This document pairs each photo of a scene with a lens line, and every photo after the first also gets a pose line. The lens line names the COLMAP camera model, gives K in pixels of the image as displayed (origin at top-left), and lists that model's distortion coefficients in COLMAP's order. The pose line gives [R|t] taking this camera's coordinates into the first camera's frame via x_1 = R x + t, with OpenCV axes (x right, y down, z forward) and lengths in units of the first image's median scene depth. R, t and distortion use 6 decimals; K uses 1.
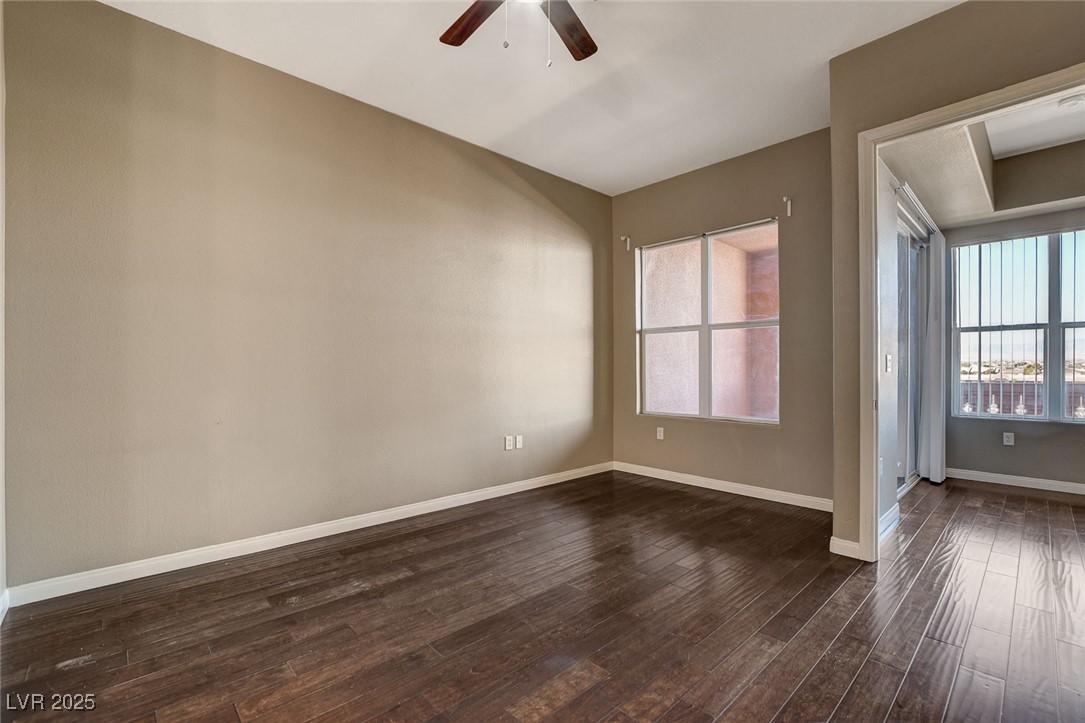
lens RADIAL K [[477.9, 0, 542.2], [0, 477.9, 364.6], [0, 0, 1]] dist [-0.029950, 0.000186]
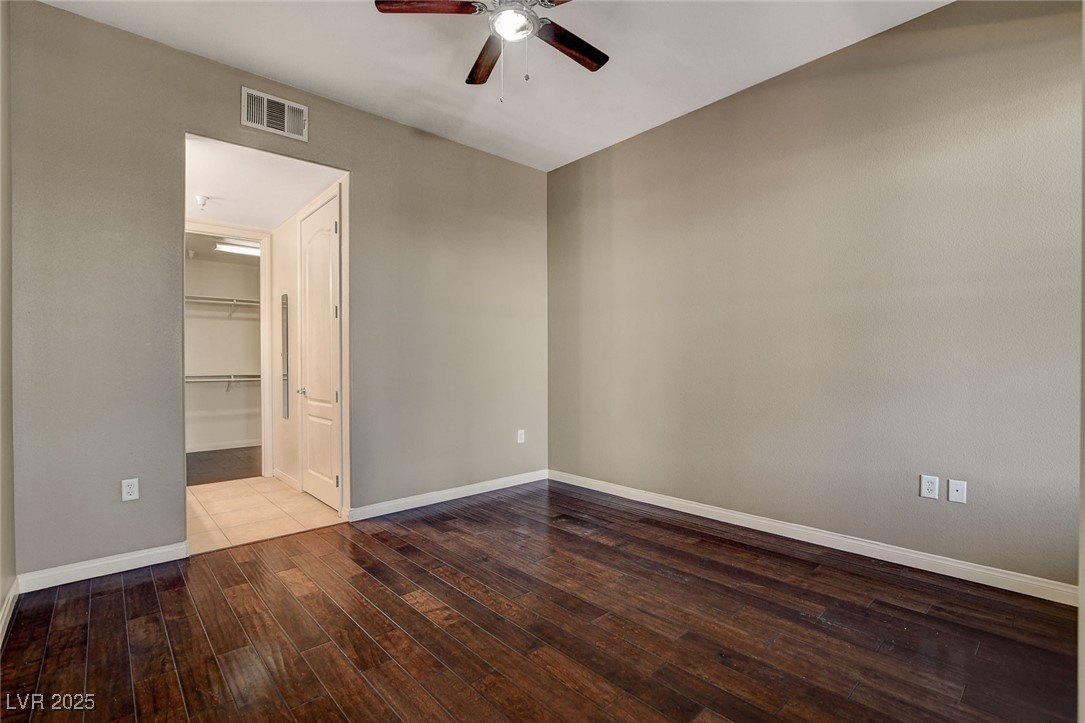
lens RADIAL K [[493.0, 0, 543.2], [0, 493.0, 348.7], [0, 0, 1]] dist [-0.028566, 0.000770]
pose [[-0.019576, -0.025902, -0.999473, 0.881518], [0.014139, 0.999557, -0.026182, -0.003181], [0.999708, -0.014644, -0.019201, 0.827373]]
